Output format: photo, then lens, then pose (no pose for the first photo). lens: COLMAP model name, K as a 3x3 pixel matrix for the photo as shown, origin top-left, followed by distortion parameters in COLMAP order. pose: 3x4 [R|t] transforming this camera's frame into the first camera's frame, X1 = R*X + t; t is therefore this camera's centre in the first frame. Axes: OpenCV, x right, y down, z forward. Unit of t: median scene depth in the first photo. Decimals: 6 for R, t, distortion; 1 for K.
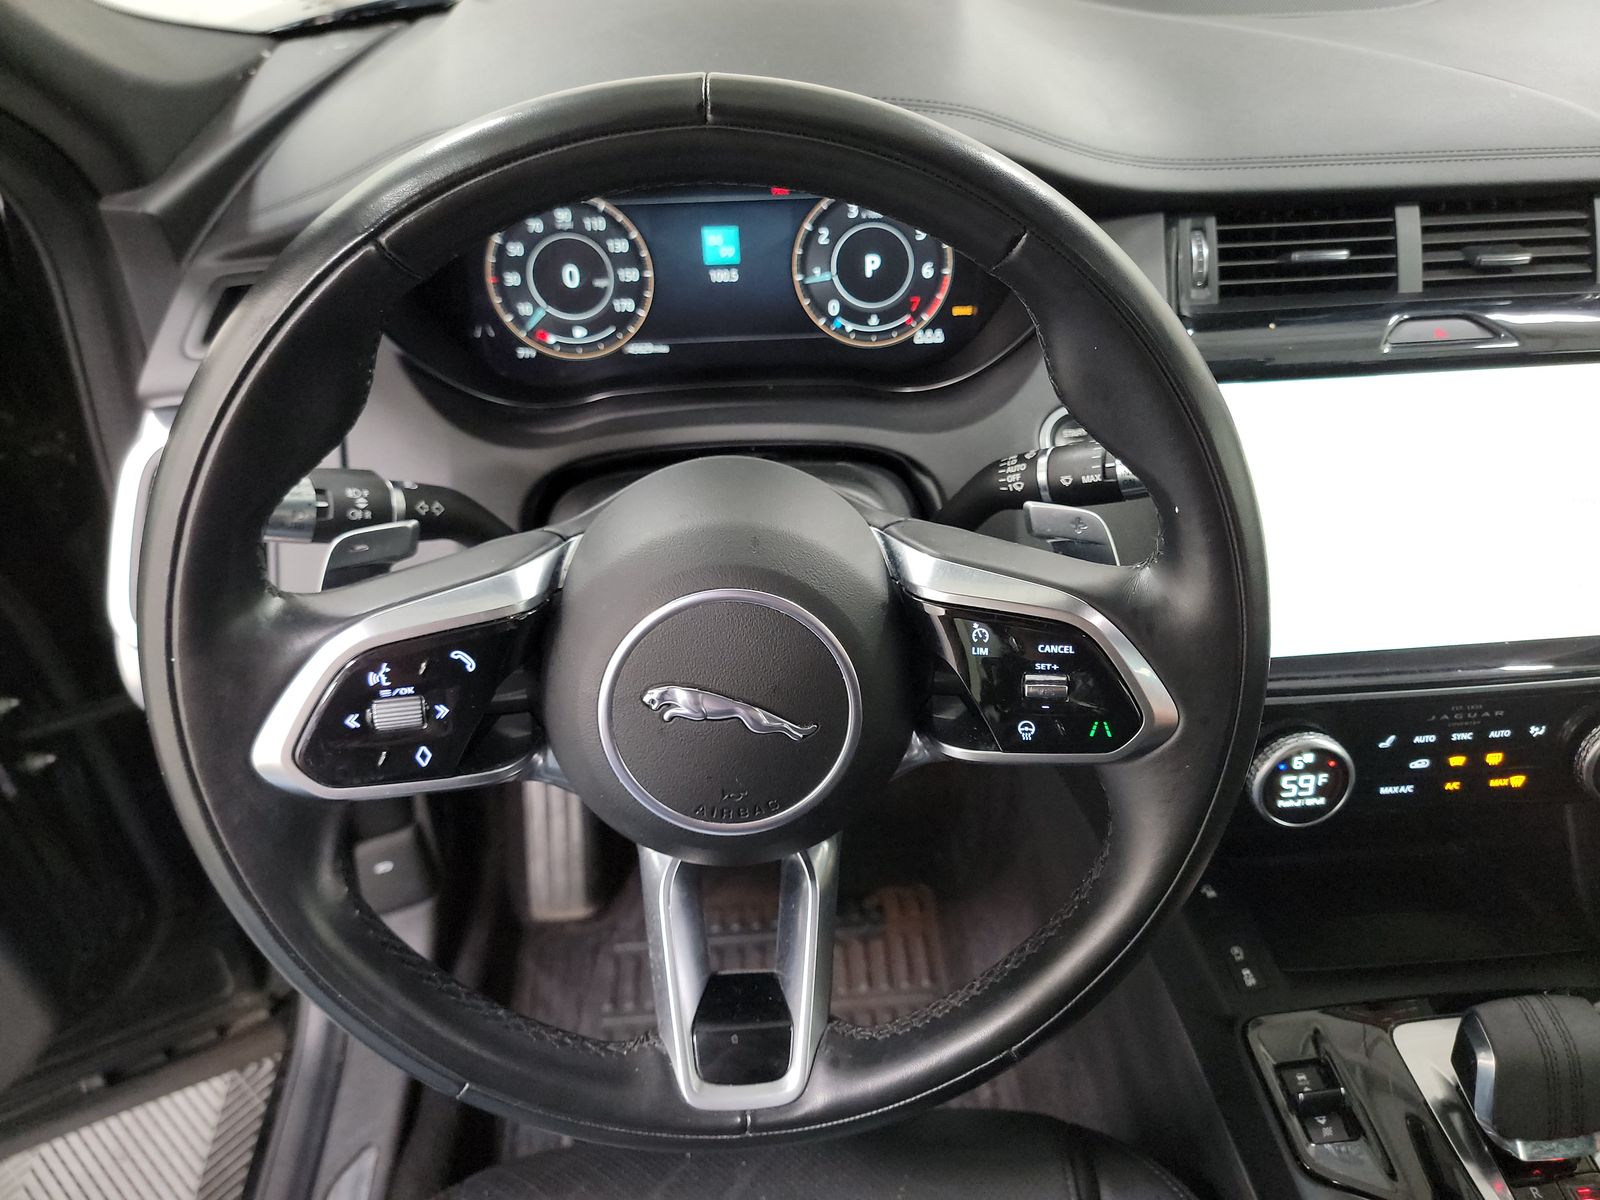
lens RADIAL K [[1136.1, 0, 801.0], [0, 1136.1, 590.4], [0, 0, 1]] dist [0.027415, -0.027771]
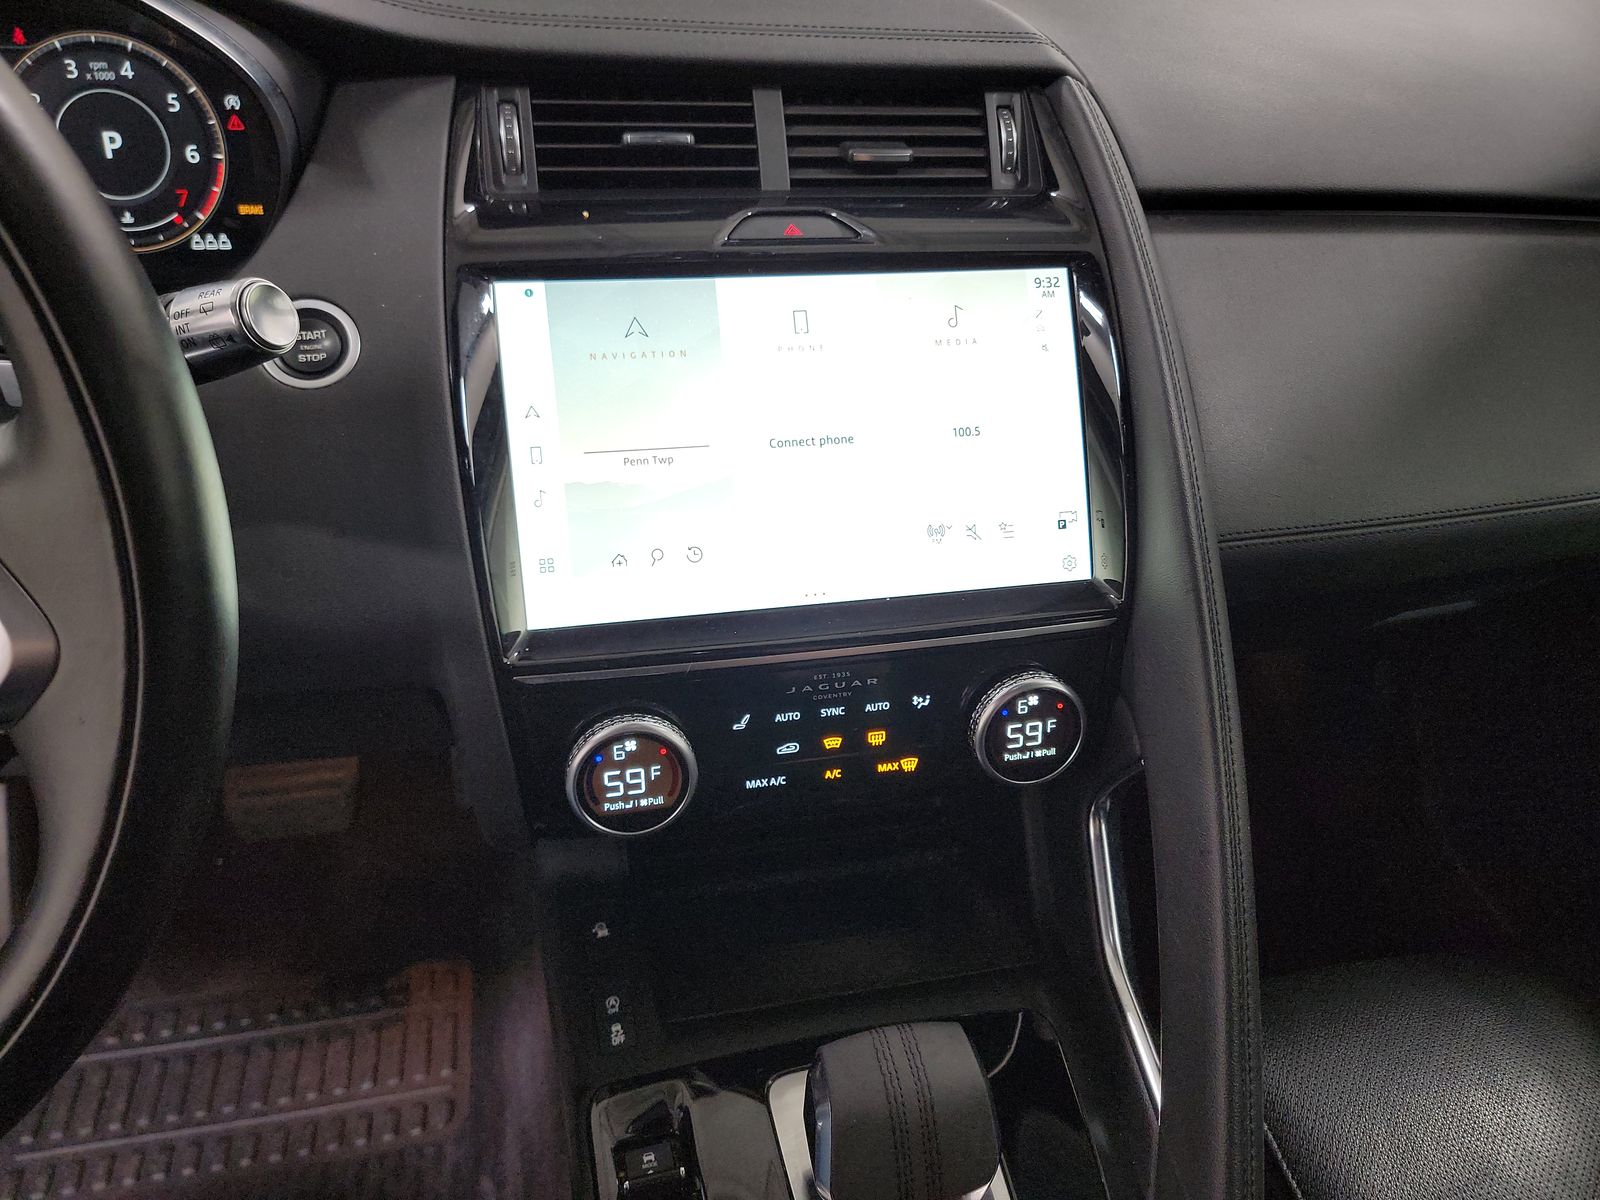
lens RADIAL K [[1136.1, 0, 804.7], [0, 1136.1, 604.4], [0, 0, 1]] dist [0.027415, -0.027771]
pose [[0.986522, -0.028326, 0.161160, 0.416246], [0.036858, 0.998059, -0.050200, 0.088146], [-0.159425, 0.055463, 0.985651, 0.186143]]
